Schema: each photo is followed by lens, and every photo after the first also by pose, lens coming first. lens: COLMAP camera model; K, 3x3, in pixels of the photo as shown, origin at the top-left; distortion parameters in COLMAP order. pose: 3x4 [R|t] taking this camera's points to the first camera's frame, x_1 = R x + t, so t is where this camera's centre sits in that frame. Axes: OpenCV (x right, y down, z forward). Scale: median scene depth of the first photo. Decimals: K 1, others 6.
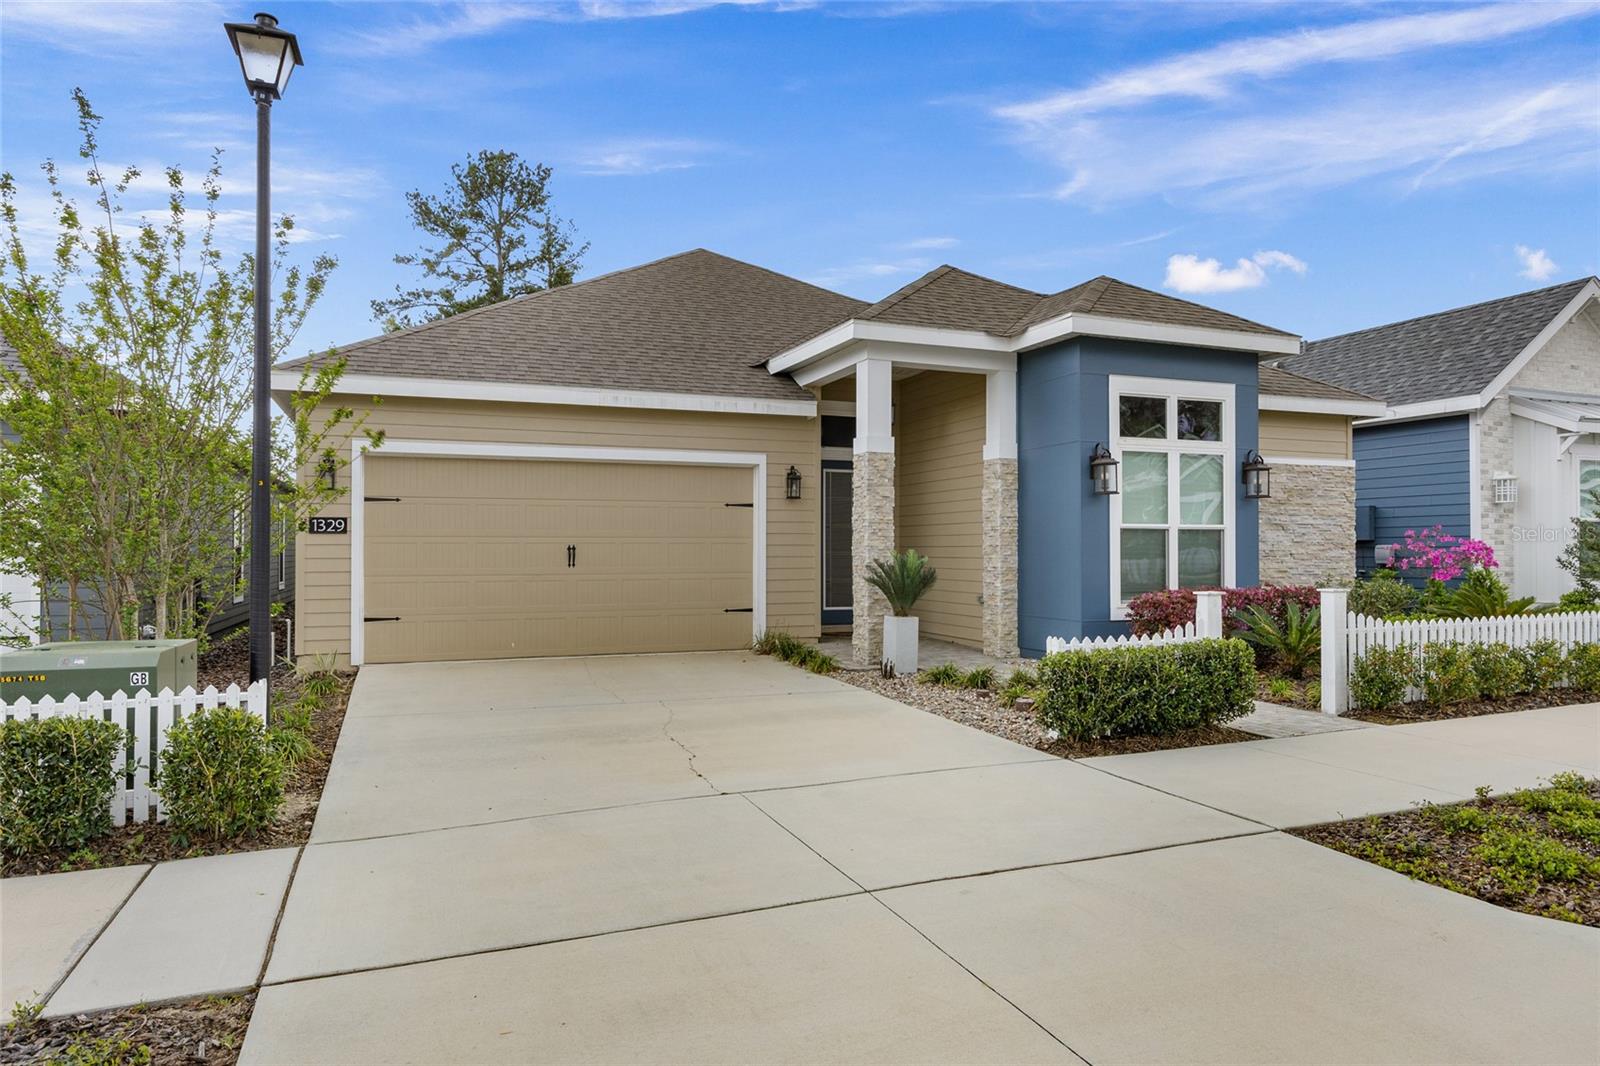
lens RADIAL K [[1018.0, 0, 815.0], [0, 1018.0, 534.9], [0, 0, 1]] dist [-0.022377, 0.000895]
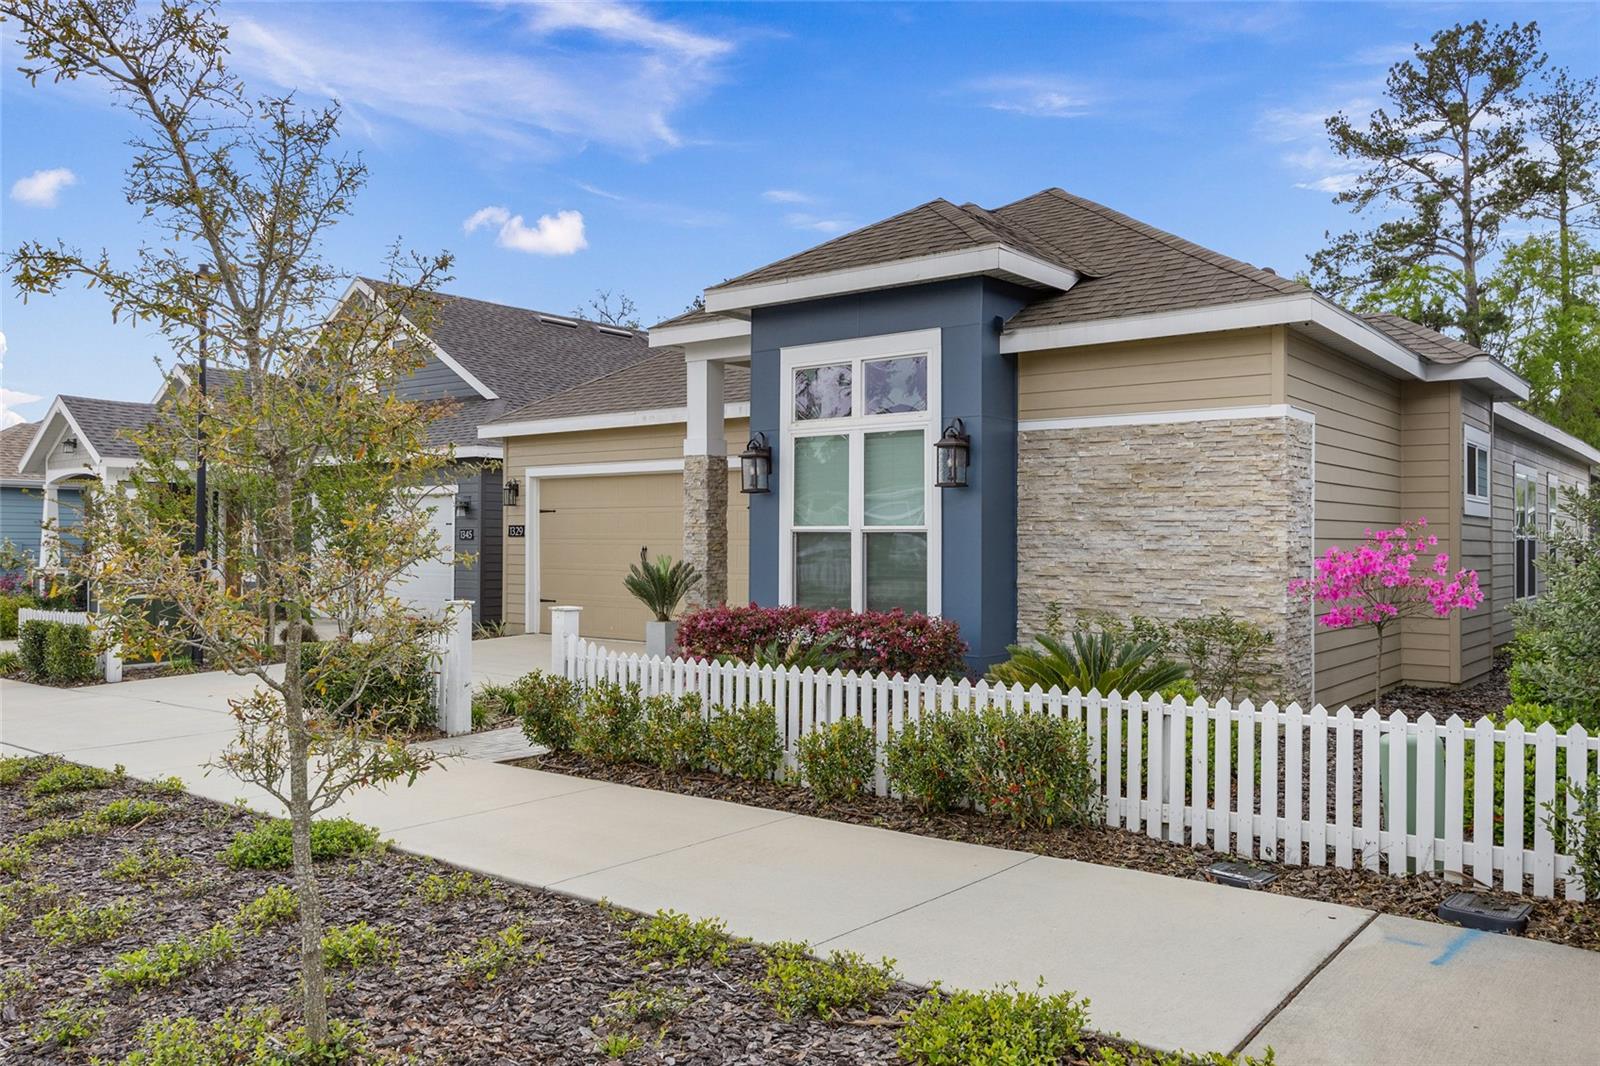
lens RADIAL K [[1246.2, 0, 804.8], [0, 1246.2, 533.6], [0, 0, 1]] dist [0.011923, 0.002305]
pose [[0.495777, -0.002504, -0.868446, 1.110037], [0.009212, 0.999955, 0.002376, -0.007249], [0.868401, -0.009178, 0.495778, 0.475438]]
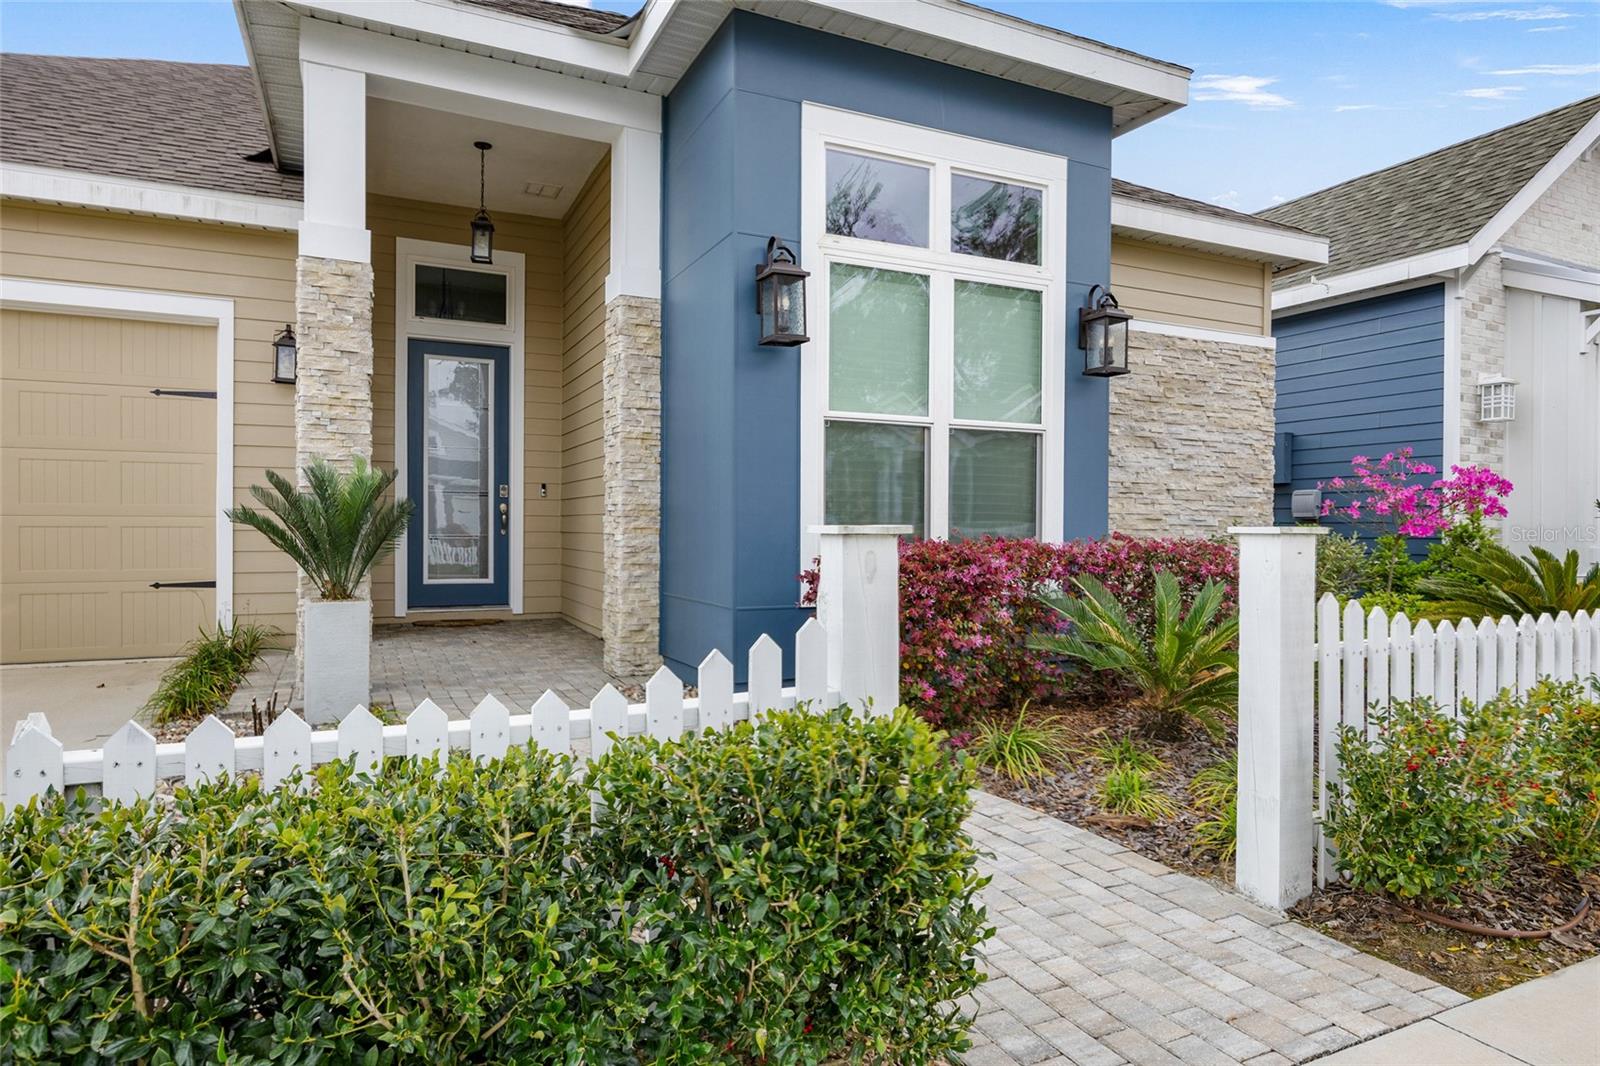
lens RADIAL K [[920.9, 0, 813.7], [0, 920.9, 539.0], [0, 0, 1]] dist [-0.010546, -0.001361]
pose [[0.998041, 0.004199, 0.062428, 0.250983], [-0.005797, 0.999660, 0.025431, 0.037320], [-0.062300, -0.025743, 0.997725, 0.520741]]
